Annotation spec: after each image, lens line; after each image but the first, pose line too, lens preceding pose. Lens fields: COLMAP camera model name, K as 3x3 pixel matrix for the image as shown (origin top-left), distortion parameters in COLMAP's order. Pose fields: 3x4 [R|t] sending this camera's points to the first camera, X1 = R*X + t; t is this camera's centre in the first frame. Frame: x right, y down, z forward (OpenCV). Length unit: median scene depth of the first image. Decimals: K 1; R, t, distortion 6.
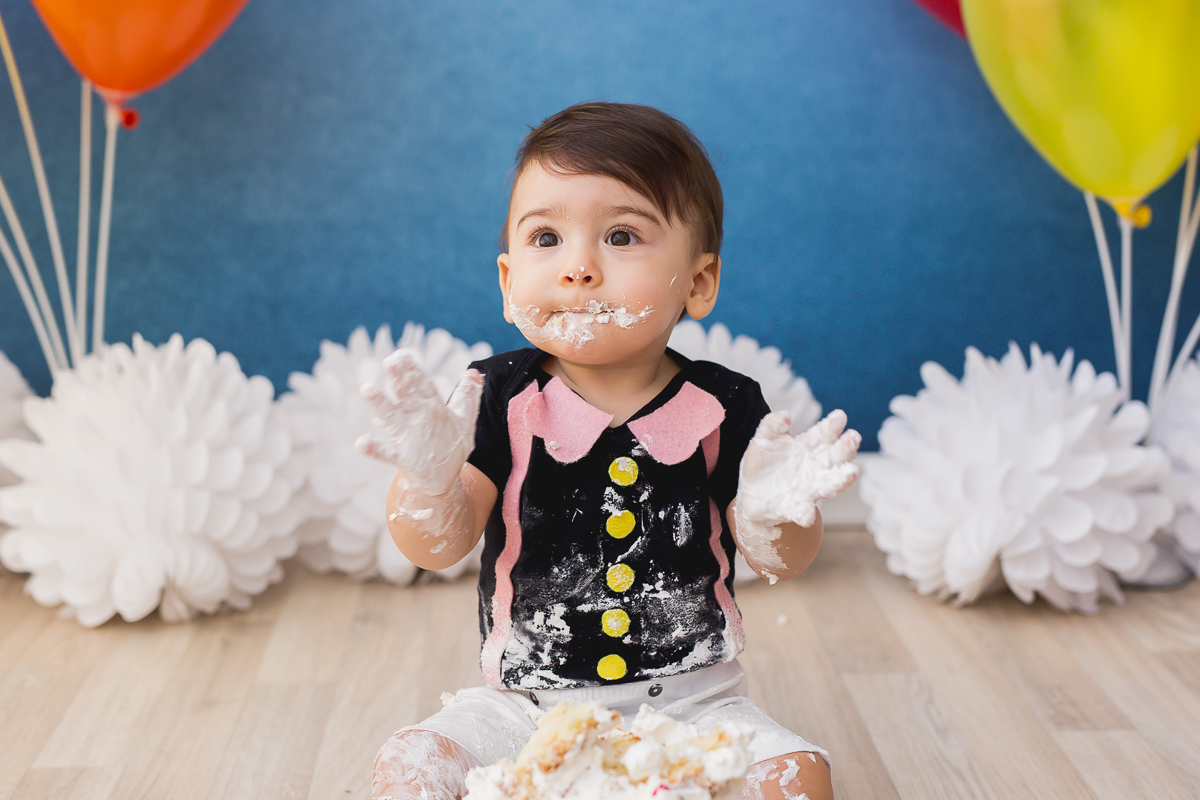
lens RADIAL K [[1778.8, 0, 599.6], [0, 1778.8, 417.8], [0, 0, 1]] dist [-0.030775, -0.007503]
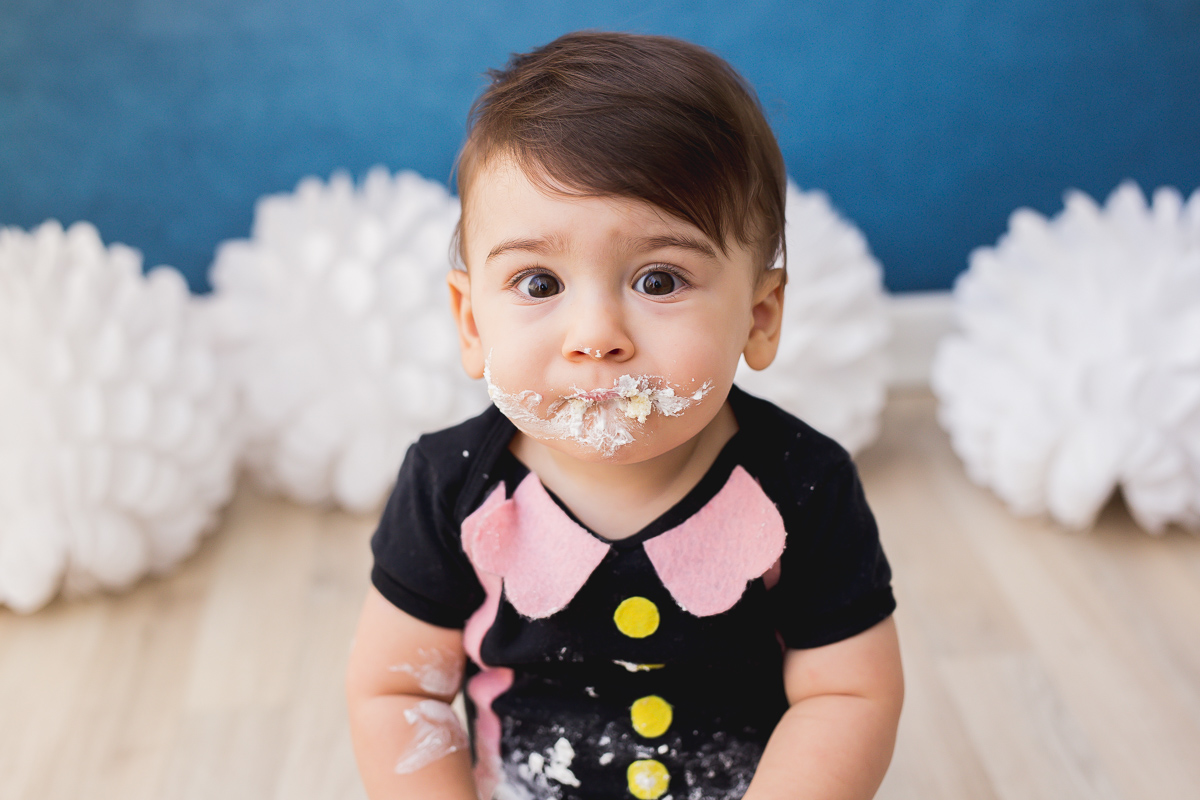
lens RADIAL K [[1687.4, 0, 600.0], [0, 1687.4, 400.0], [0, 0, 1]] dist [-0.003801, -0.031706]
pose [[0.998854, -0.046316, 0.012047, -0.013591], [0.043044, 0.979483, 0.196877, -0.108714], [-0.020919, -0.196132, 0.980354, 0.271768]]
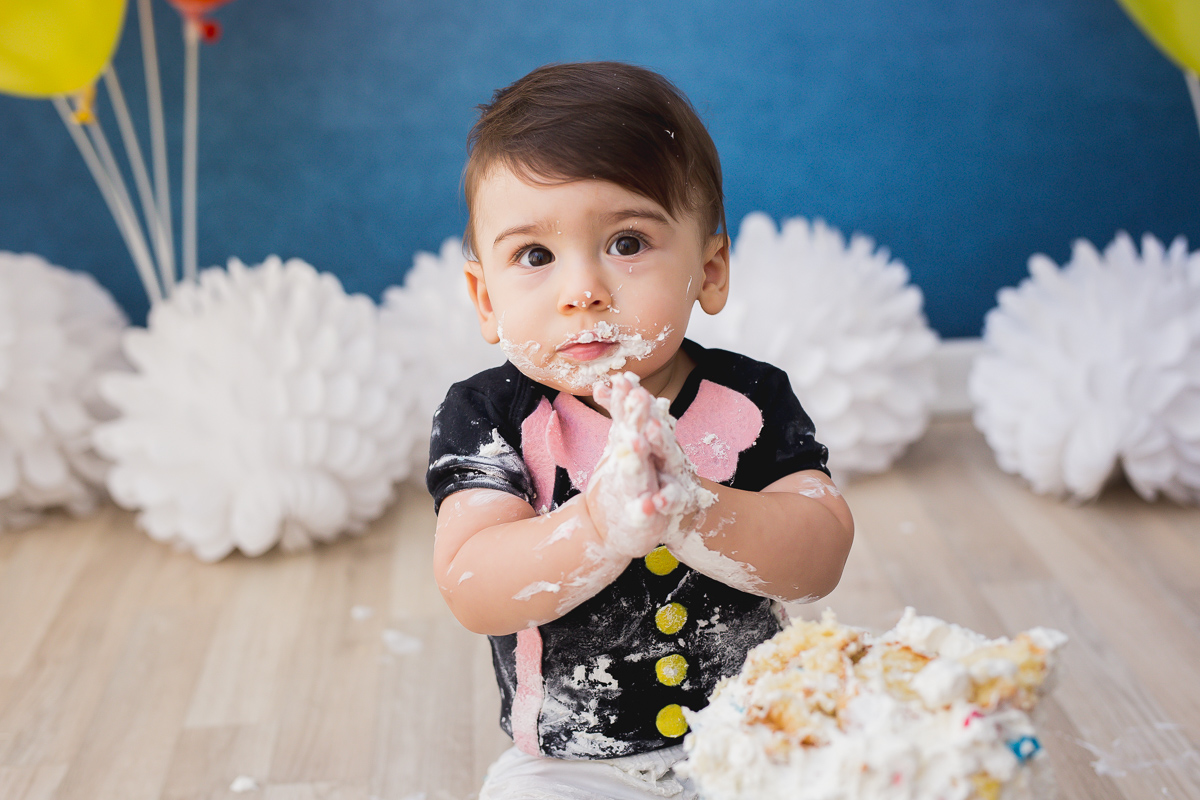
lens RADIAL K [[1687.4, 0, 600.0], [0, 1687.4, 400.0], [0, 0, 1]] dist [-0.003801, -0.031706]
pose [[0.999201, -0.038225, 0.011709, -0.075198], [0.037067, 0.995531, 0.086859, -0.043953], [-0.014977, -0.086356, 0.996152, 0.065311]]
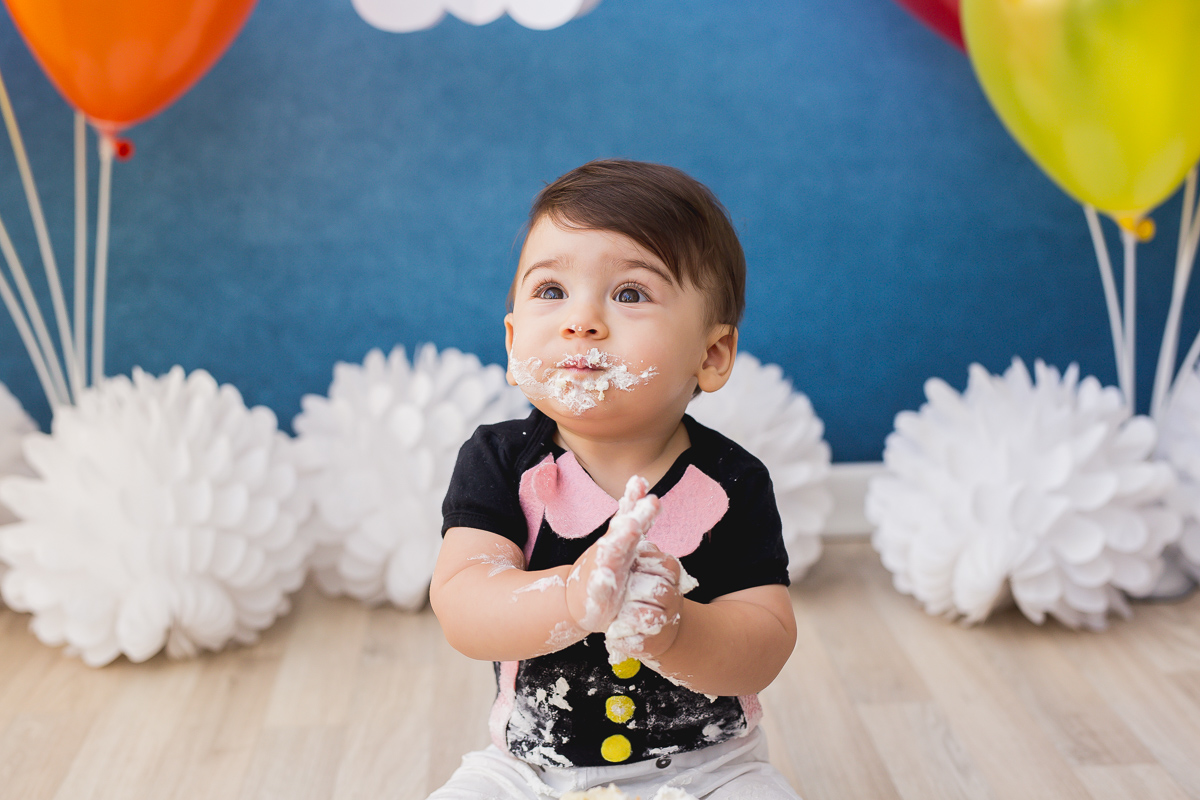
lens RADIAL K [[1687.4, 0, 600.0], [0, 1687.4, 400.0], [0, 0, 1]] dist [-0.003801, -0.031706]
pose [[0.999773, -0.019085, 0.009522, -0.011404], [0.018965, 0.999741, 0.012565, -0.036835], [-0.009759, -0.012381, 0.999876, 0.055992]]
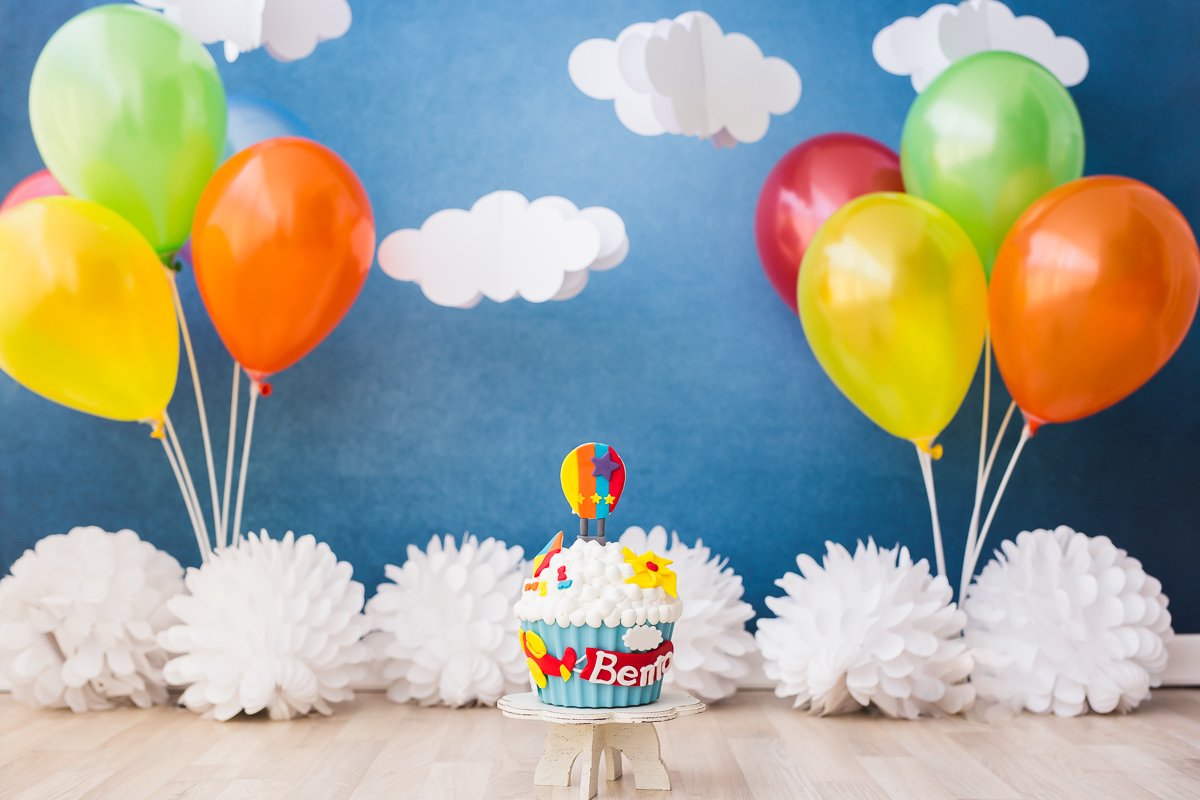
lens RADIAL K [[1687.4, 0, 600.0], [0, 1687.4, 400.0], [0, 0, 1]] dist [-0.003801, -0.031706]
pose [[0.999283, -0.005408, -0.037484, 0.076425], [-0.003838, 0.970194, -0.242298, 0.191657], [0.037677, 0.242268, 0.969477, -0.393680]]
